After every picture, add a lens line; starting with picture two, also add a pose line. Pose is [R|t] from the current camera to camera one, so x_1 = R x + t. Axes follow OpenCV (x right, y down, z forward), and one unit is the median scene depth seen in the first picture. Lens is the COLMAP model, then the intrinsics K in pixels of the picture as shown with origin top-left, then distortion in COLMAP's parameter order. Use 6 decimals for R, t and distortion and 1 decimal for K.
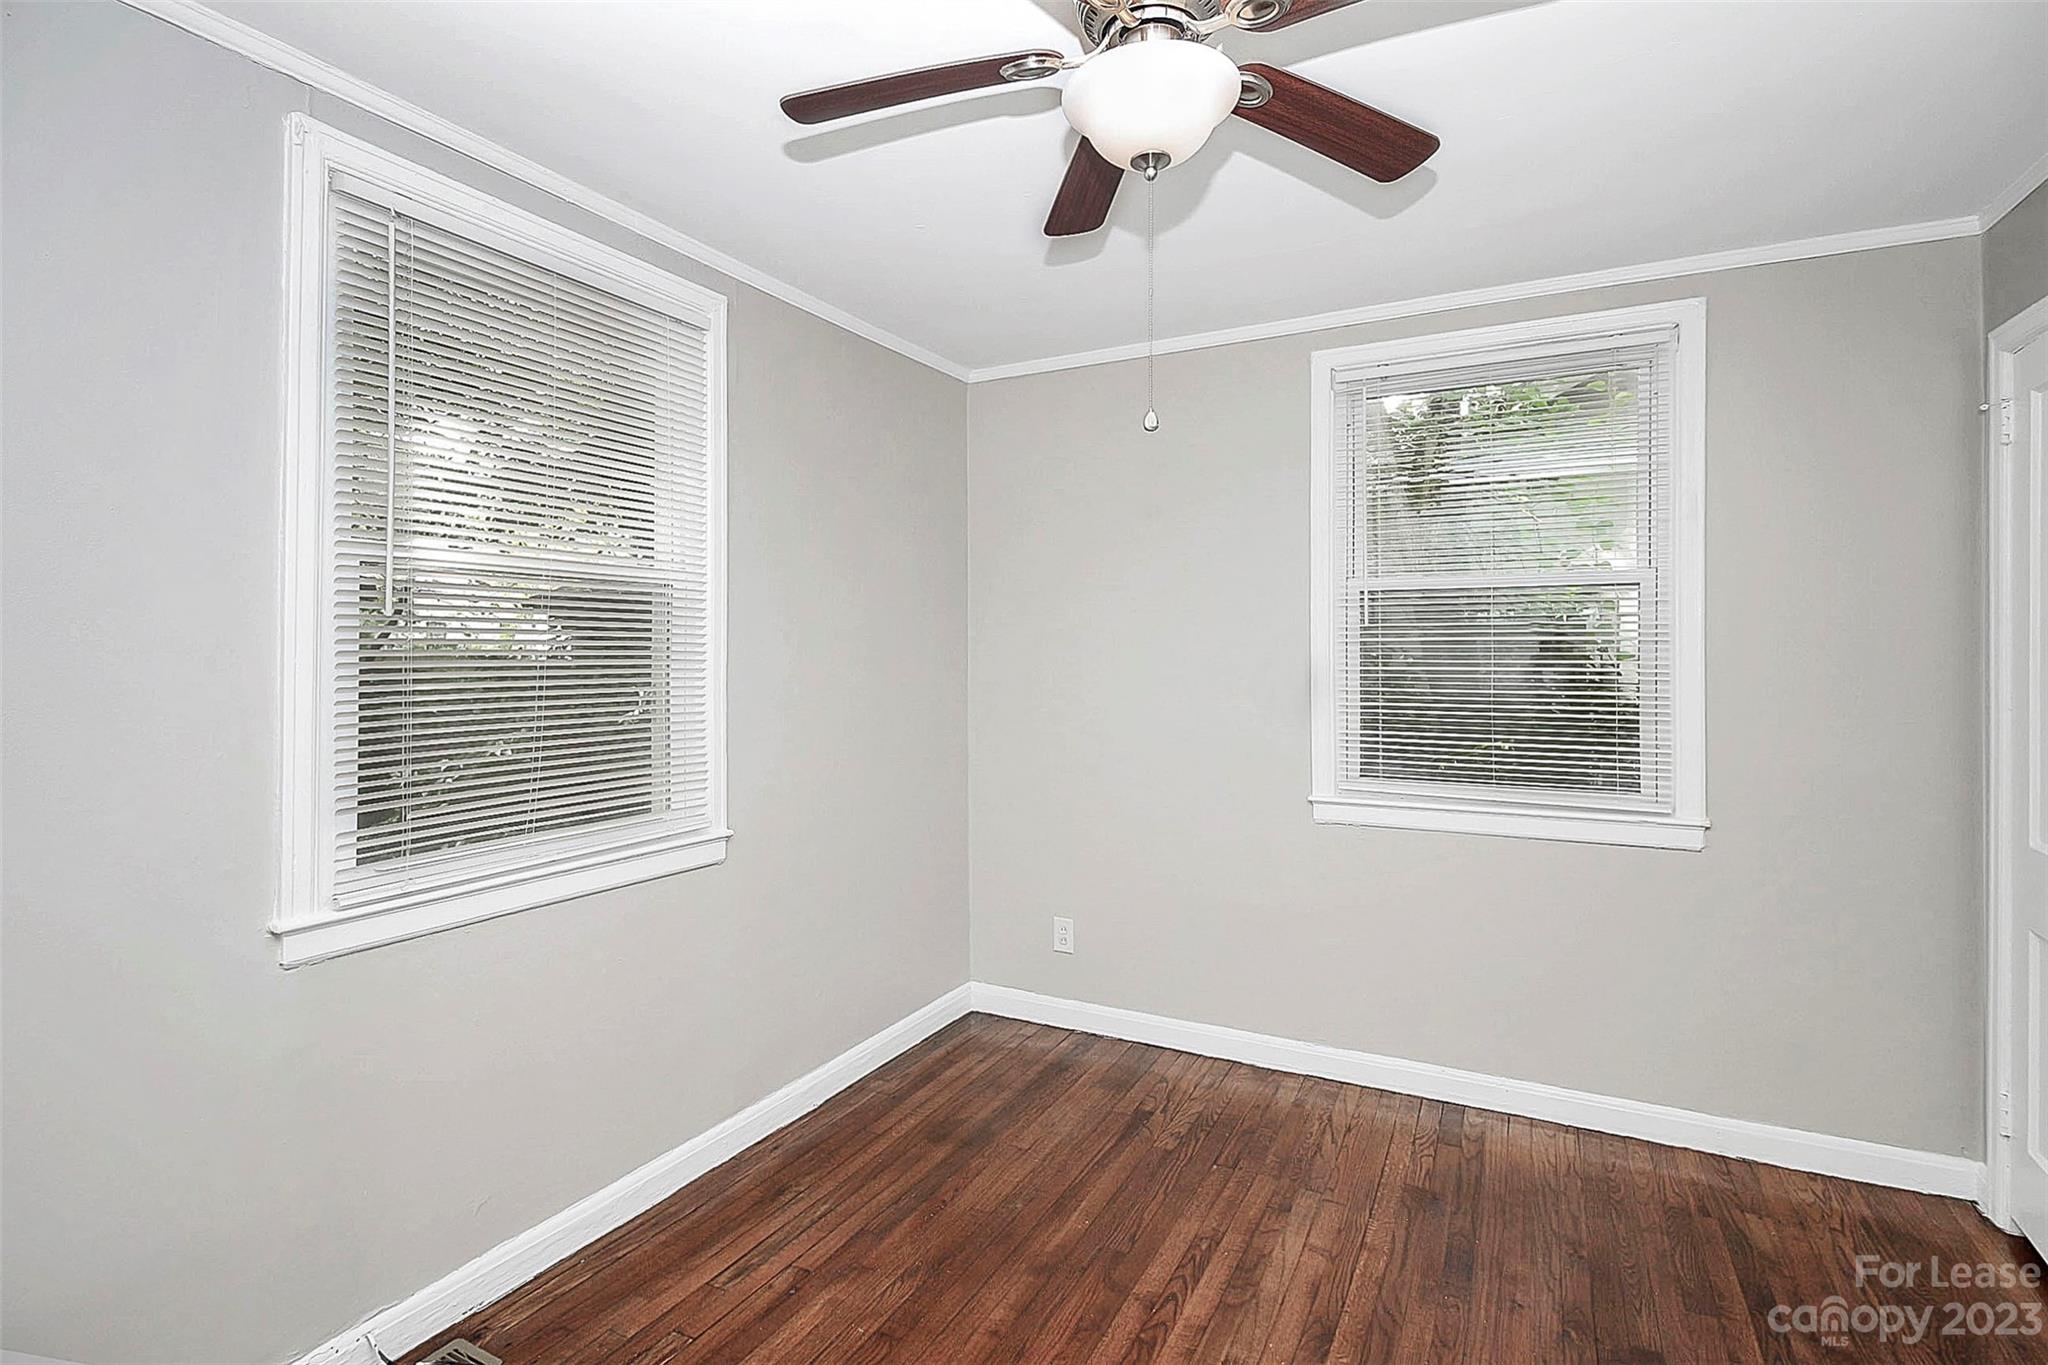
lens RADIAL K [[941.3, 0, 1002.3], [0, 941.3, 656.3], [0, 0, 1]] dist [-0.001742, -0.002564]
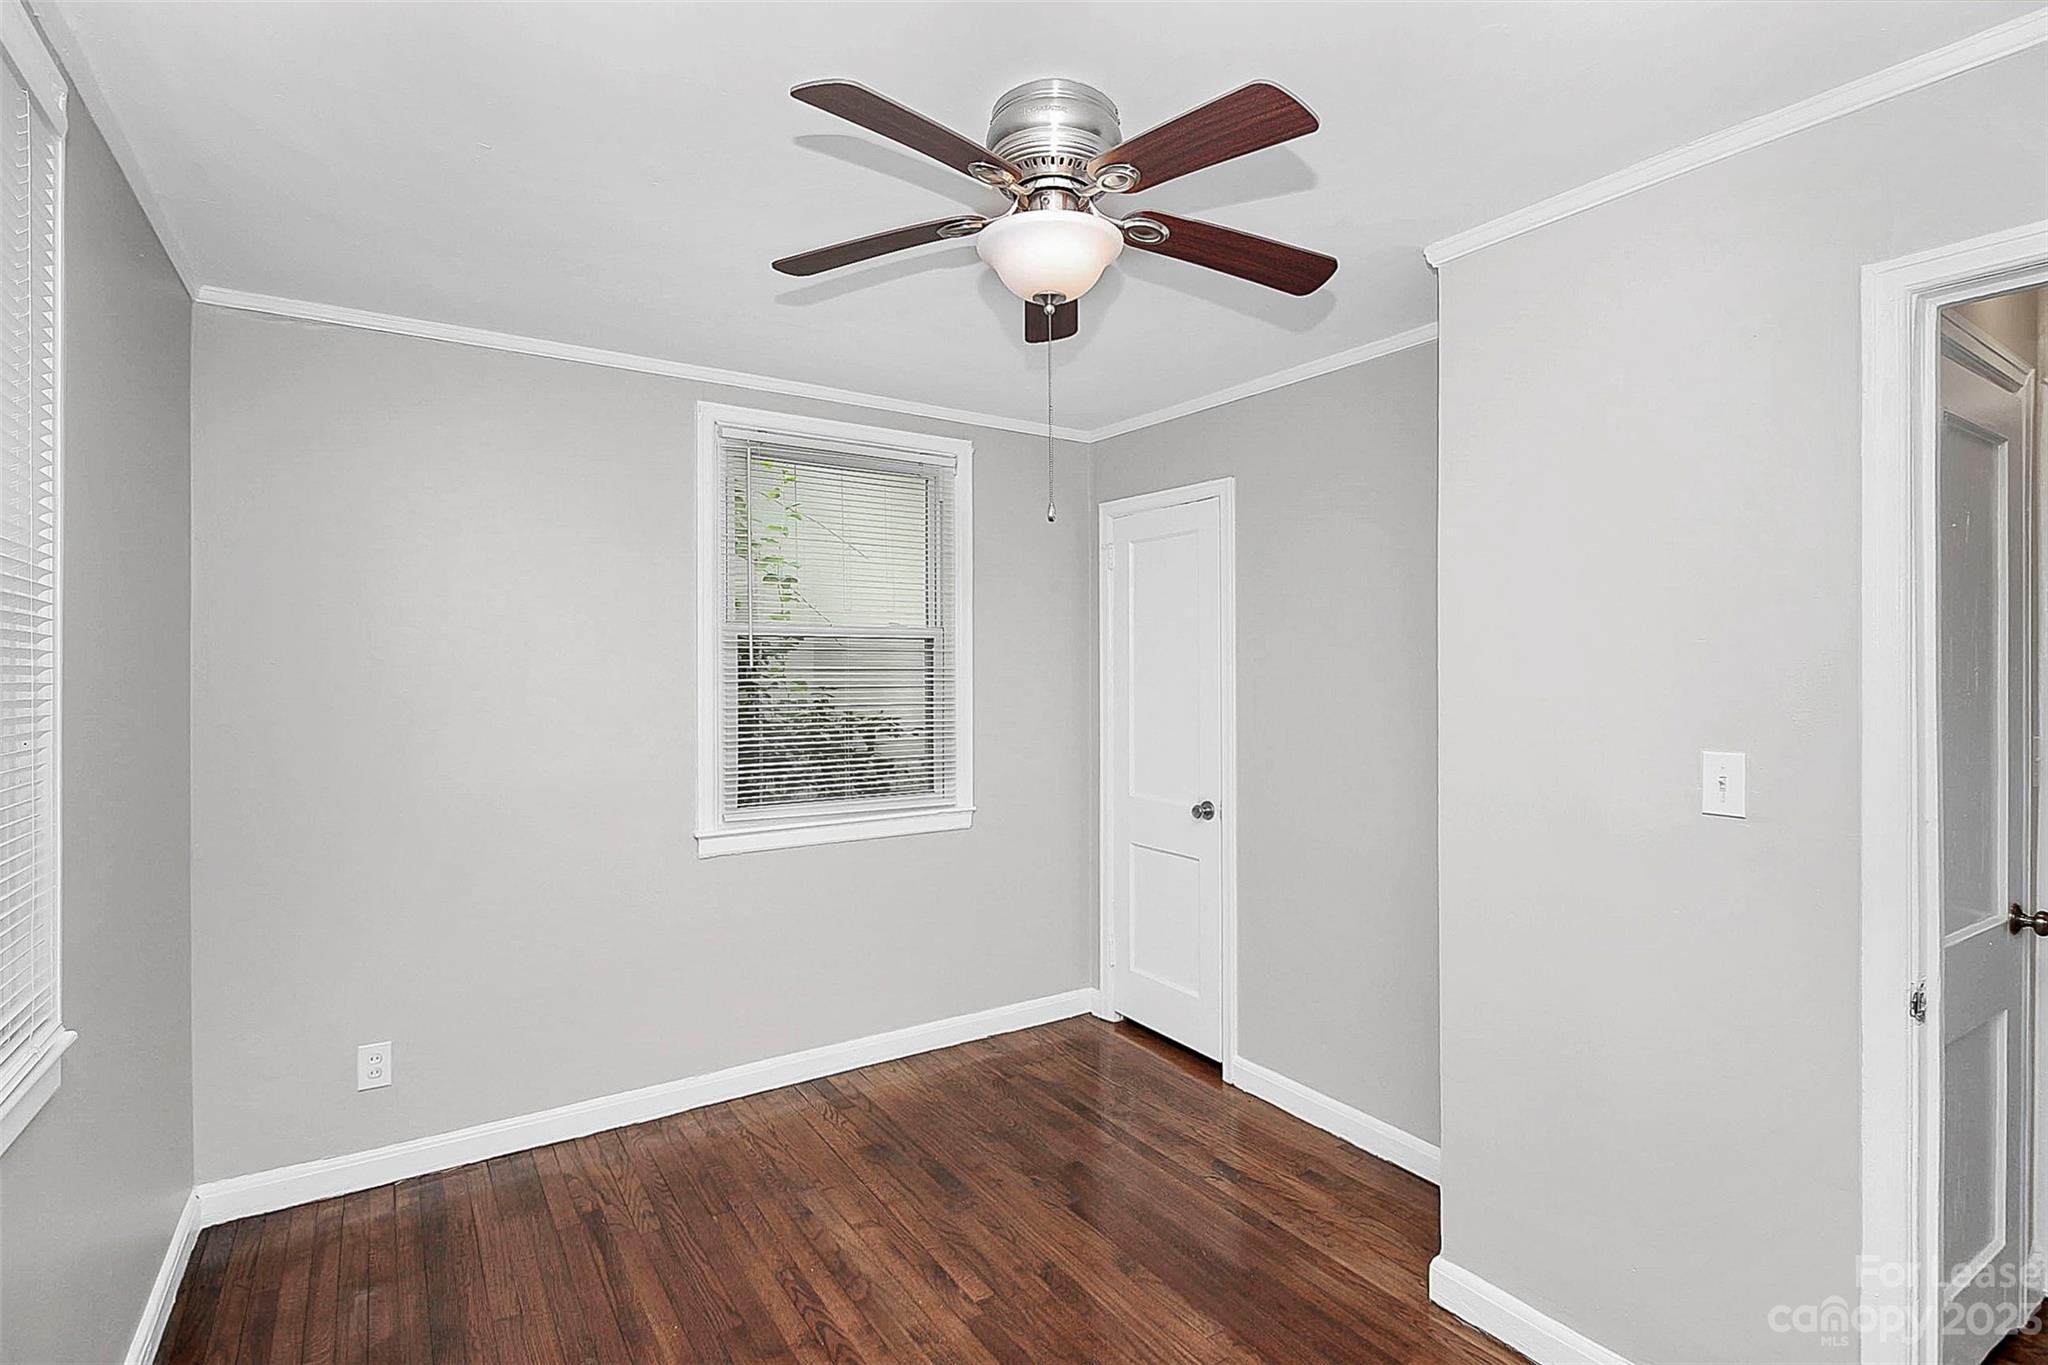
lens RADIAL K [[941.3, 0, 1021.4], [0, 941.3, 672.5], [0, 0, 1]] dist [-0.001742, -0.002564]
pose [[0.513771, -0.000466, 0.857928, -0.475478], [0.011658, 0.999911, -0.006438, -0.019924], [-0.857848, 0.013309, 0.513730, 0.220032]]
